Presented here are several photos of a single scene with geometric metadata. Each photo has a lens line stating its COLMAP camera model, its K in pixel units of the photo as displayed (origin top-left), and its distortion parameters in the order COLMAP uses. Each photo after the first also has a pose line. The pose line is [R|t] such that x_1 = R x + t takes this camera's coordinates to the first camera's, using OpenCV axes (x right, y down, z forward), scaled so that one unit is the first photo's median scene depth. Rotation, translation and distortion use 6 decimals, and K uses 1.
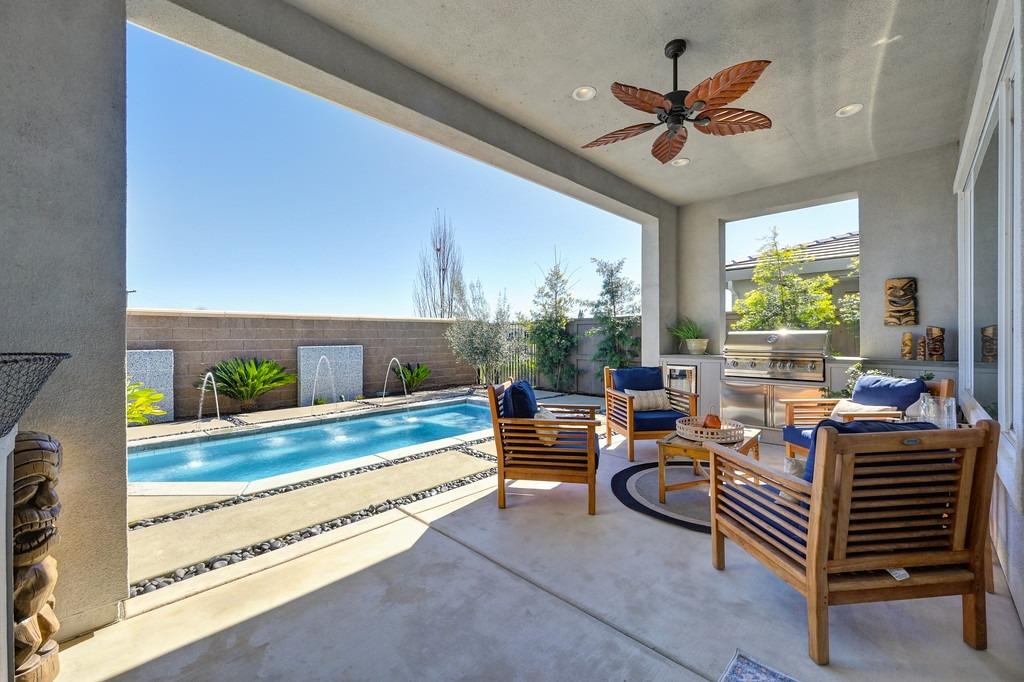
lens RADIAL K [[410.6, 0, 513.7], [0, 410.6, 337.8], [0, 0, 1]] dist [0.002969, 0.000357]
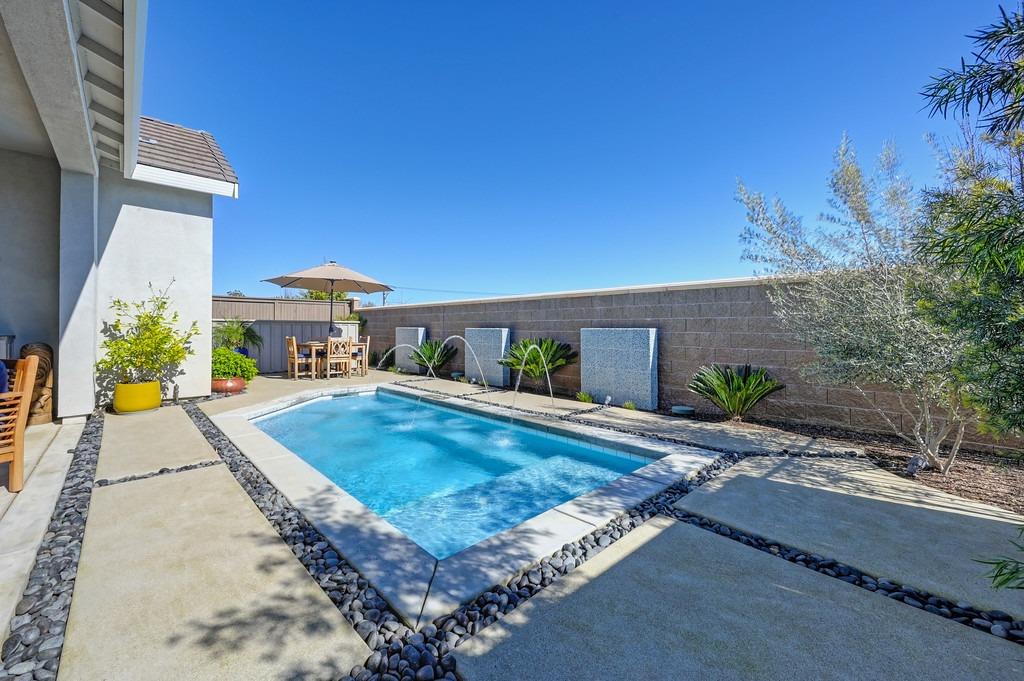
lens RADIAL K [[410.8, 0, 511.6], [0, 410.8, 322.9], [0, 0, 1]] dist [0.002359, 0.000238]
pose [[-0.033878, -0.005318, -0.999412, 0.689367], [-0.004787, 0.999975, -0.005158, 0.032757], [0.999415, 0.004610, -0.033902, 1.877079]]
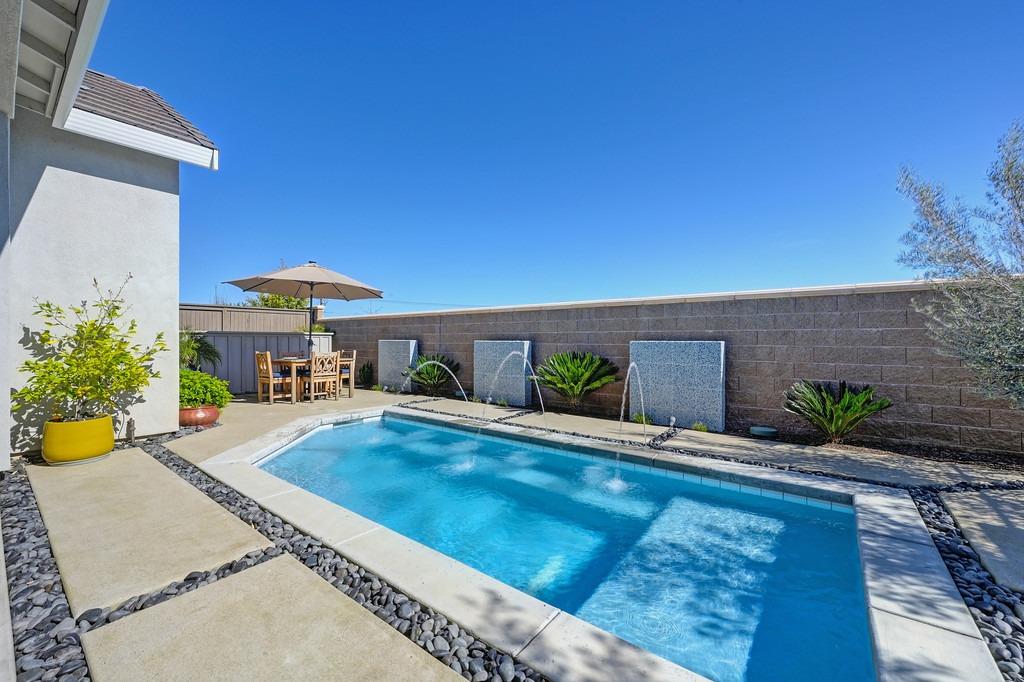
lens RADIAL K [[410.6, 0, 513.7], [0, 410.6, 337.8], [0, 0, 1]] dist [0.002969, 0.000357]
pose [[0.112060, 0.003247, -0.993696, 0.435420], [-0.004655, 0.999985, 0.002742, 0.030582], [0.993690, 0.004318, 0.112074, 1.490267]]
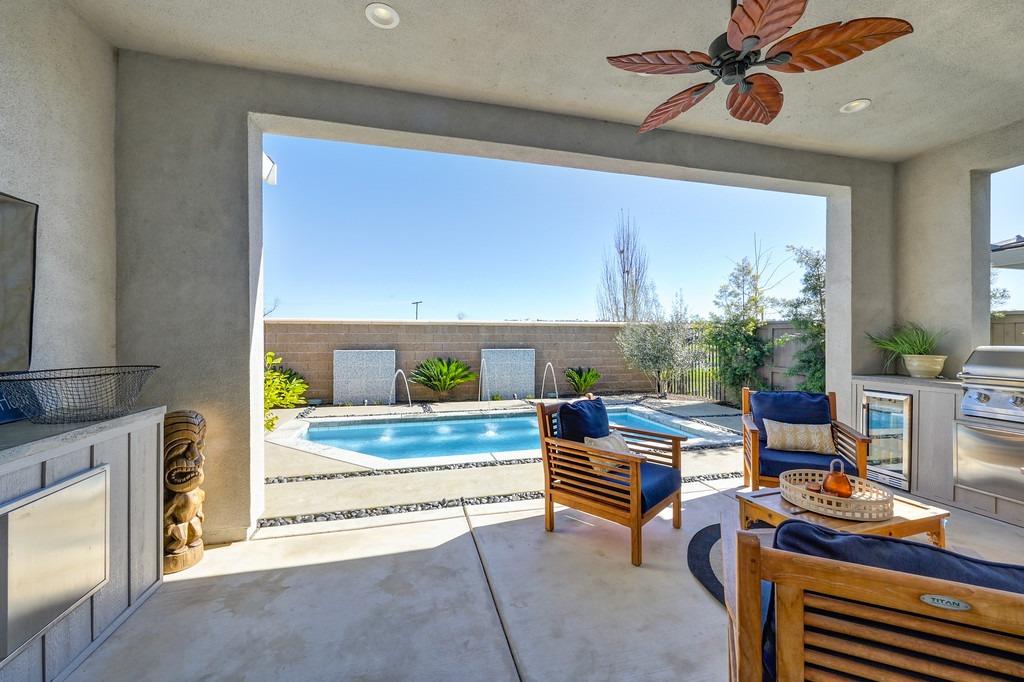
lens RADIAL K [[405.3, 0, 502.6], [0, 405.3, 342.3], [0, 0, 1]] dist [-0.000486, 0.000020]
pose [[0.857407, 0.013364, -0.514465, 0.255531], [-0.008517, 0.999894, 0.011780, -0.026180], [0.514568, -0.005718, 0.857430, 0.094391]]
